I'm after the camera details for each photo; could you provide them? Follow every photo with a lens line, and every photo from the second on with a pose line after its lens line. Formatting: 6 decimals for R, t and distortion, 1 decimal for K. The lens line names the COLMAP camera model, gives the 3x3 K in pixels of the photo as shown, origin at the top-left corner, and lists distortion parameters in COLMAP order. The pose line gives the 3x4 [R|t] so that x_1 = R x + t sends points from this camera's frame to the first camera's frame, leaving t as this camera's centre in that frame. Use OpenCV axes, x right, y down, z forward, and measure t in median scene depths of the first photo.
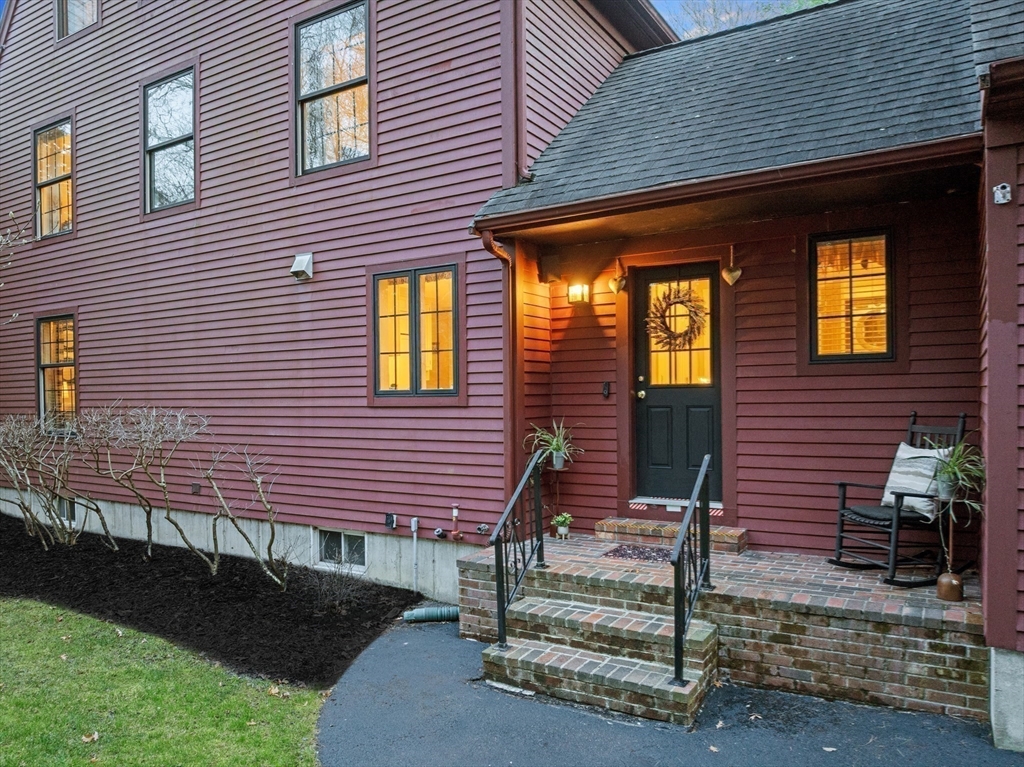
lens RADIAL K [[730.8, 0, 515.8], [0, 730.8, 412.7], [0, 0, 1]] dist [-0.035290, -0.001919]
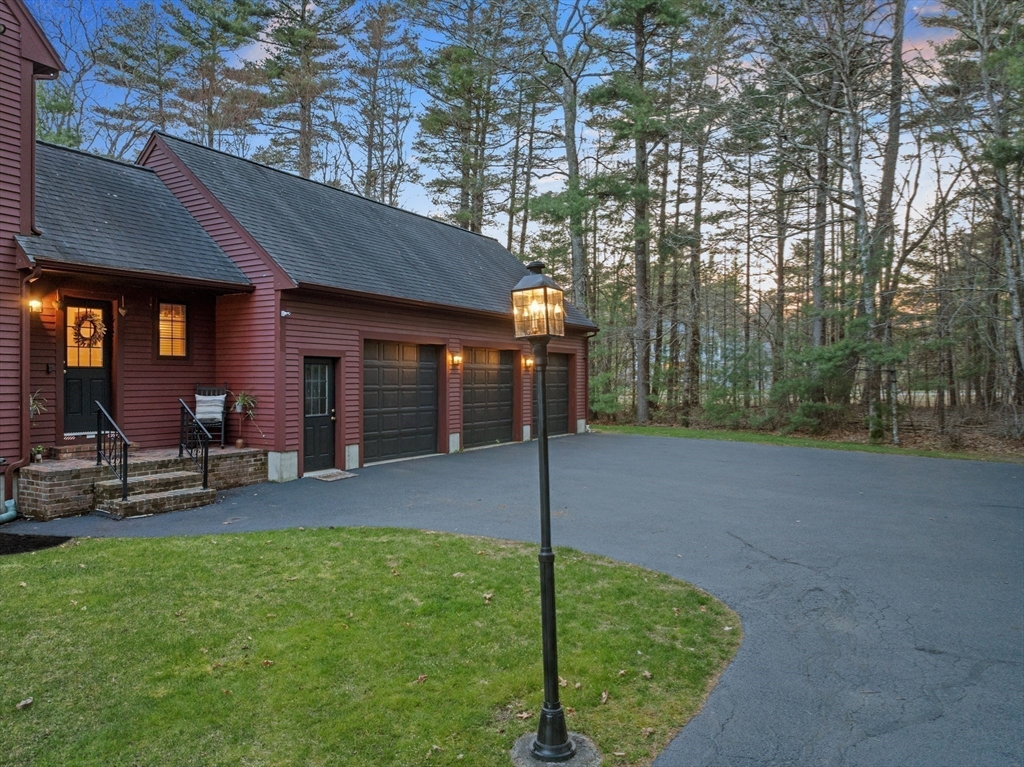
lens RADIAL K [[722.4, 0, 517.2], [0, 722.4, 380.9], [0, 0, 1]] dist [-0.033095, -0.004468]
pose [[-0.021035, 0.011752, 0.999710, -1.494211], [0.025452, 0.999613, -0.011215, 0.041123], [-0.999455, 0.025209, -0.021326, -0.002843]]
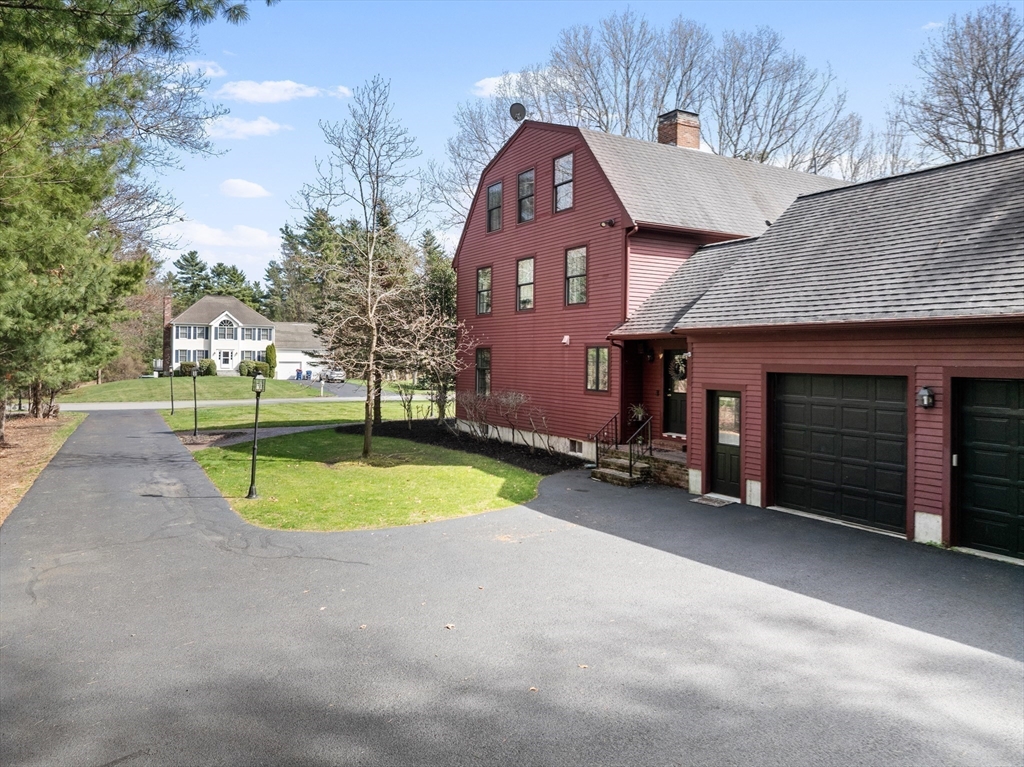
lens RADIAL K [[739.8, 0, 528.0], [0, 739.8, 353.3], [0, 0, 1]] dist [-0.034841, 0.000664]
pose [[0.882247, 0.016600, -0.470494, 1.023113], [-0.030427, 0.999299, -0.021798, -0.106421], [0.469802, 0.033547, 0.882134, -1.734270]]
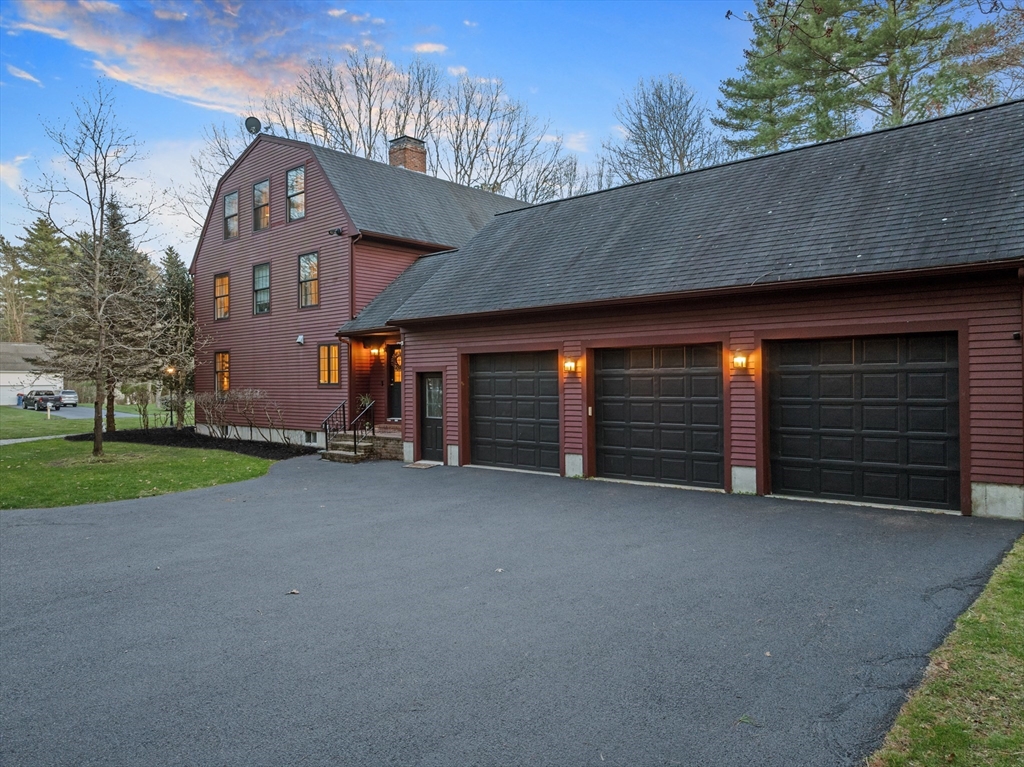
lens RADIAL K [[722.4, 0, 517.2], [0, 722.4, 380.9], [0, 0, 1]] dist [-0.033095, -0.004468]
pose [[0.983814, 0.004281, -0.179142, 1.265483], [-0.008910, 0.999647, -0.025040, 0.030896], [0.178972, 0.026231, 0.983504, -1.962987]]
